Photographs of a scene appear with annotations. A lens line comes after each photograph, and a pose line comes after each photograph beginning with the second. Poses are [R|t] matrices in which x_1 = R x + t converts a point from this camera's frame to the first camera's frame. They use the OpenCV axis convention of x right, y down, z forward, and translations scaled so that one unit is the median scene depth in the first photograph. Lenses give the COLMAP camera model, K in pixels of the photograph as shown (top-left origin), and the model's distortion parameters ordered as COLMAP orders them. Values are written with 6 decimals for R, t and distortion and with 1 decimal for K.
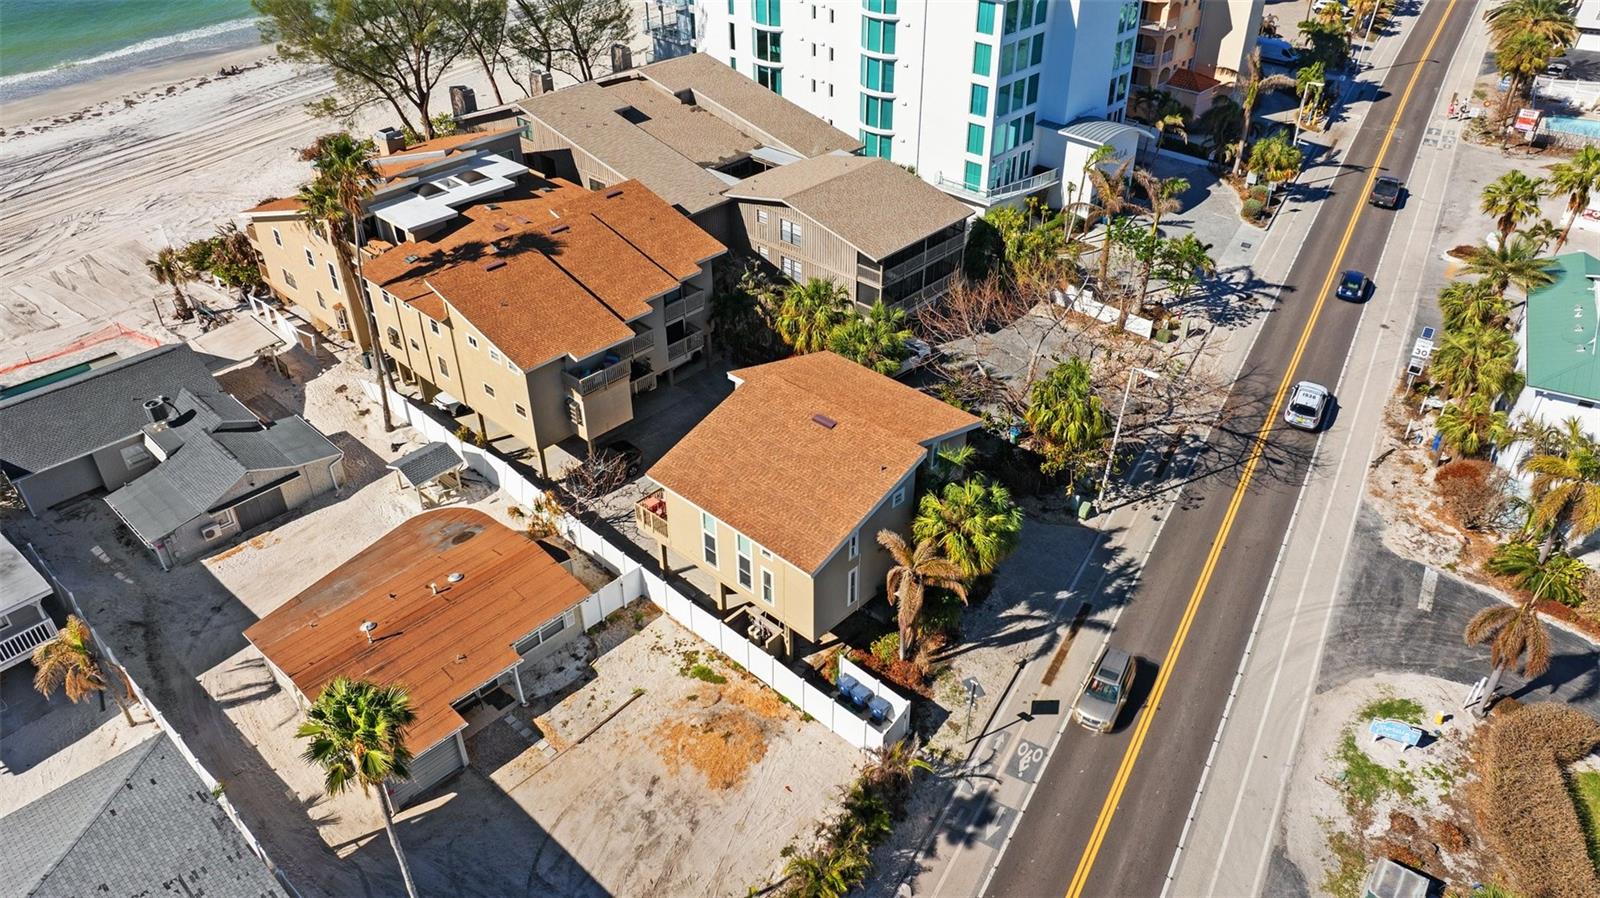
lens RADIAL K [[1123.4, 0, 792.0], [0, 1123.4, 466.8], [0, 0, 1]] dist [-0.004648, -0.000354]
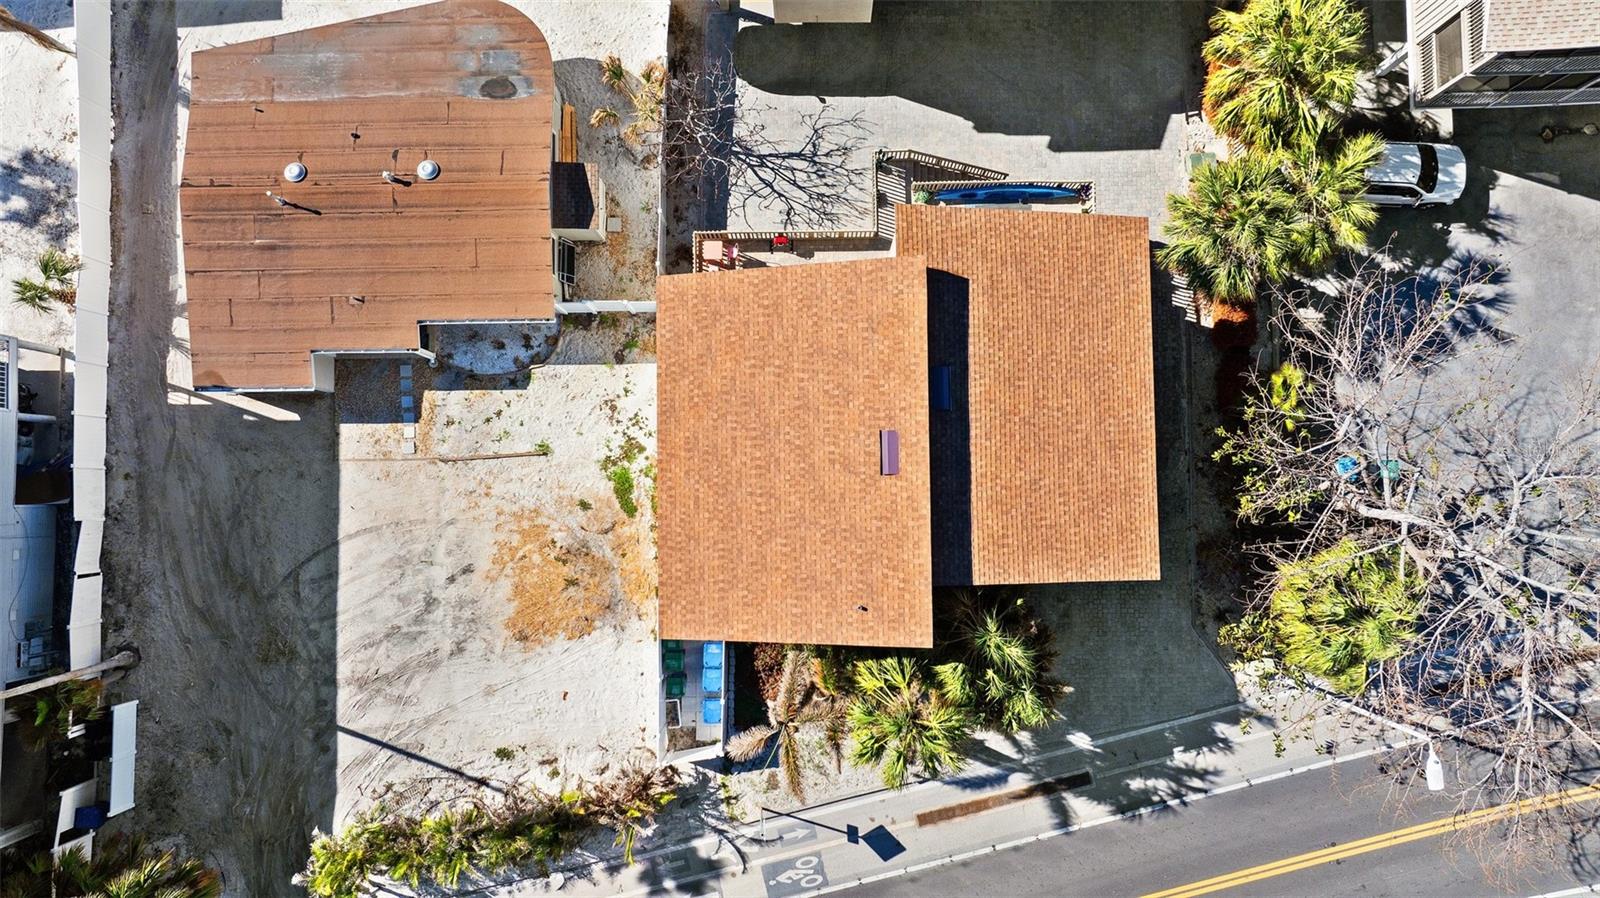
lens RADIAL K [[1123.6, 0, 800.0], [0, 1123.6, 449.0], [0, 0, 1]] dist [-0.019091, 0.000809]
pose [[0.696255, 0.716772, -0.038286, 0.017359], [-0.405854, 0.437109, 0.802632, -0.478542], [0.592039, -0.543298, 0.595245, 0.611083]]
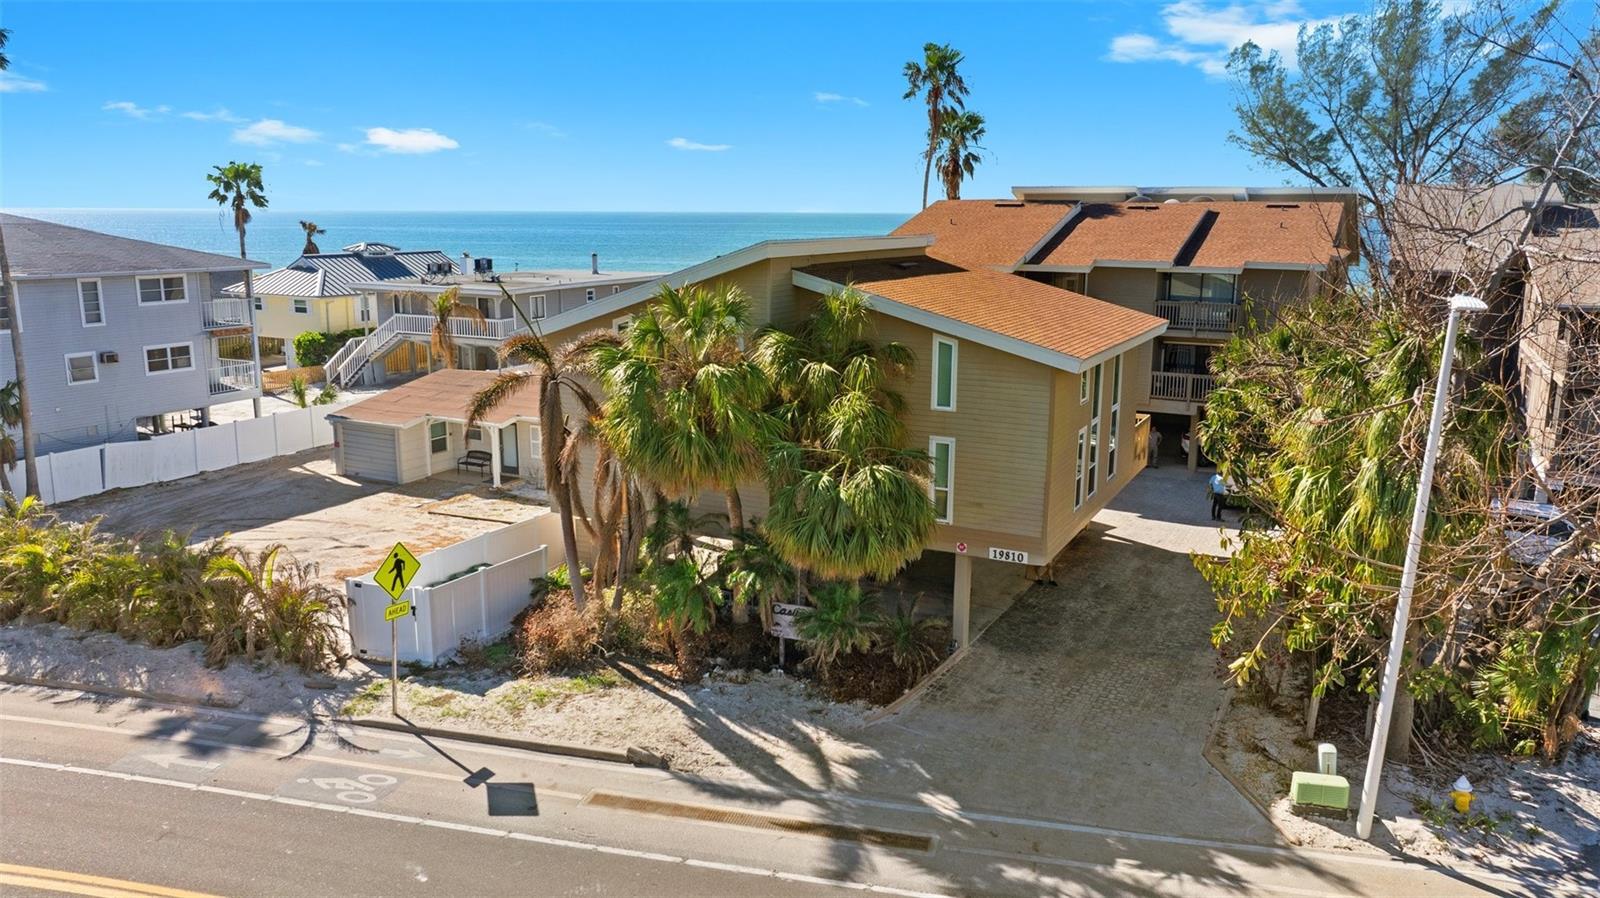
lens RADIAL K [[1123.4, 0, 792.0], [0, 1123.4, 466.8], [0, 0, 1]] dist [-0.004648, -0.000354]
pose [[0.274400, 0.224470, -0.935050, 0.570625], [-0.564438, 0.824840, 0.032373, 0.042163], [0.778534, 0.518894, 0.353036, 0.820865]]
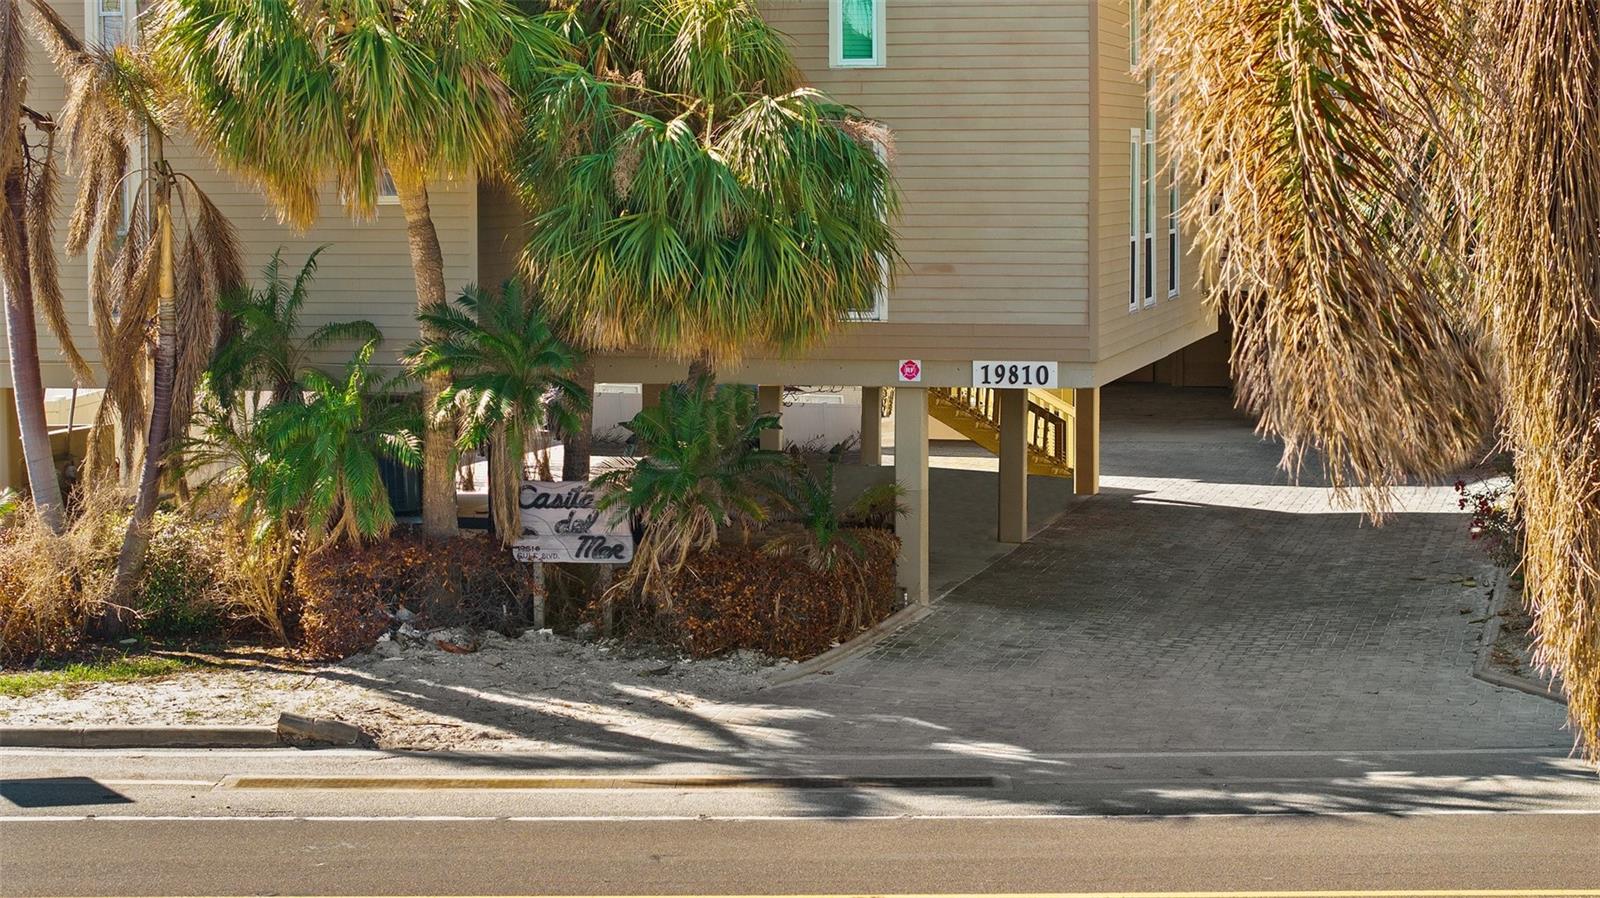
lens RADIAL K [[3248.2, 0, 800.0], [0, 3248.2, 449.0], [0, 0, 1]] dist [-0.190953, -0.025272]
pose [[0.503389, 0.088070, -0.859560, 0.680814], [-0.505497, 0.836808, -0.210298, 0.203714], [0.700765, 0.540367, 0.465759, 0.765059]]
